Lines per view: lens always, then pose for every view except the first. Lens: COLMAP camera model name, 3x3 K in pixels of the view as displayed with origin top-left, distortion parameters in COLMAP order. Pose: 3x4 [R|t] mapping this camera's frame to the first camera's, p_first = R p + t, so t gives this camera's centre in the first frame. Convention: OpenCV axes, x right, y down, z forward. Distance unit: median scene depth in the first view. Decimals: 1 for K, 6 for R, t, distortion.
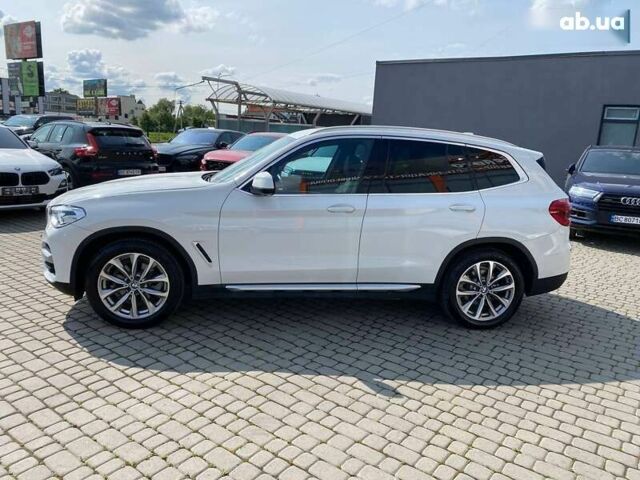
lens RADIAL K [[477.5, 0, 316.0], [0, 477.5, 248.5], [0, 0, 1]] dist [0.021138, -0.005233]
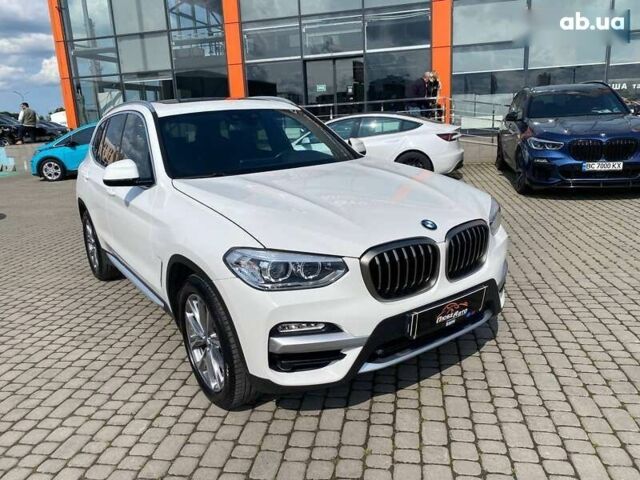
lens RADIAL K [[489.7, 0, 320.0], [0, 489.7, 240.0], [0, 0, 1]] dist [0.014423, -0.003129]
pose [[-0.456864, -0.251364, 0.853283, -1.125876], [0.227944, 0.894133, 0.385444, -0.409228], [-0.859835, 0.370596, -0.351200, 1.570832]]
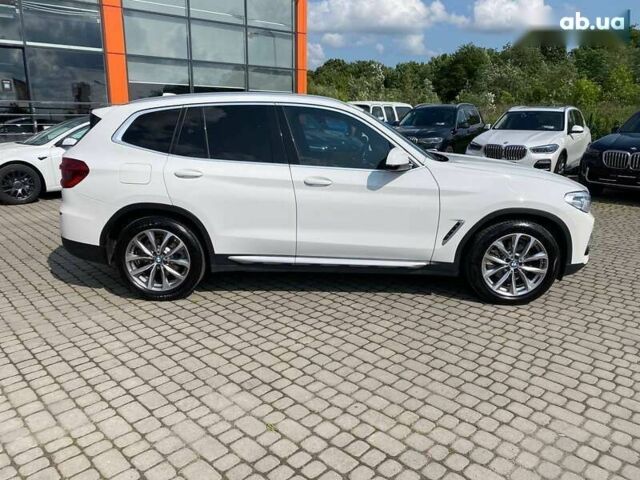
lens RADIAL K [[486.7, 0, 312.3], [0, 486.7, 241.5], [0, 0, 1]] dist [0.015928, -0.008956]
pose [[-0.983644, -0.106634, 0.145167, -0.171206], [-0.026918, 0.883906, 0.466889, -0.580527], [-0.178100, 0.455345, -0.872320, 2.535617]]
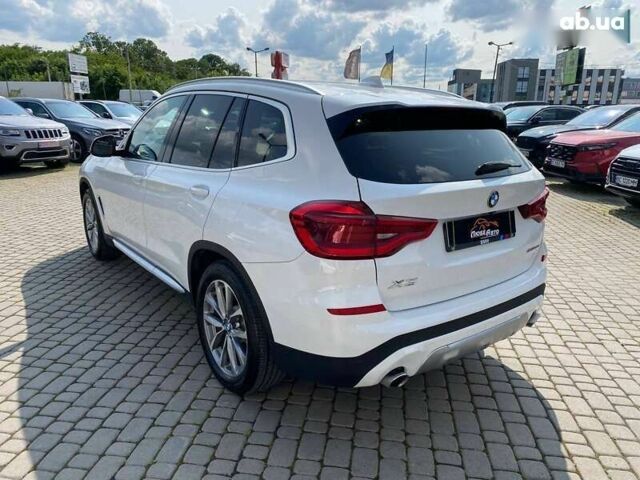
lens RADIAL K [[489.7, 0, 320.0], [0, 489.7, 240.0], [0, 0, 1]] dist [0.014423, -0.003129]
pose [[0.483512, 0.179267, -0.856784, 1.088874], [-0.181374, 0.978080, 0.102291, -0.130895], [0.856341, 0.105939, 0.505428, 0.885990]]
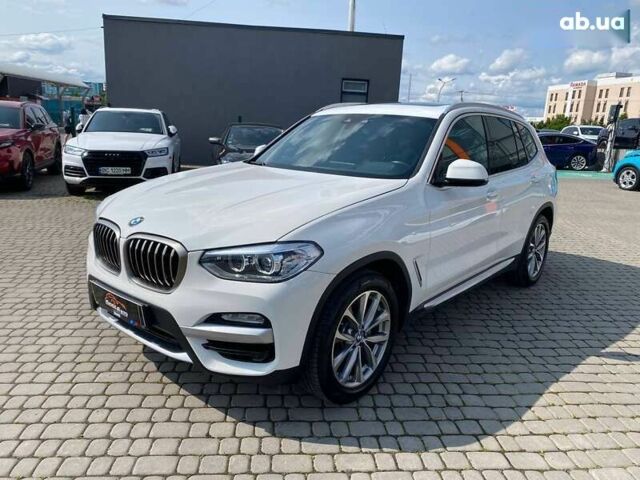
lens RADIAL K [[486.7, 0, 312.3], [0, 486.7, 241.5], [0, 0, 1]] dist [0.015928, -0.008956]
pose [[0.757678, -0.178494, 0.627745, -0.877346], [0.148182, 0.983801, 0.100882, -0.145614], [-0.635583, 0.016584, 0.771854, 0.515665]]
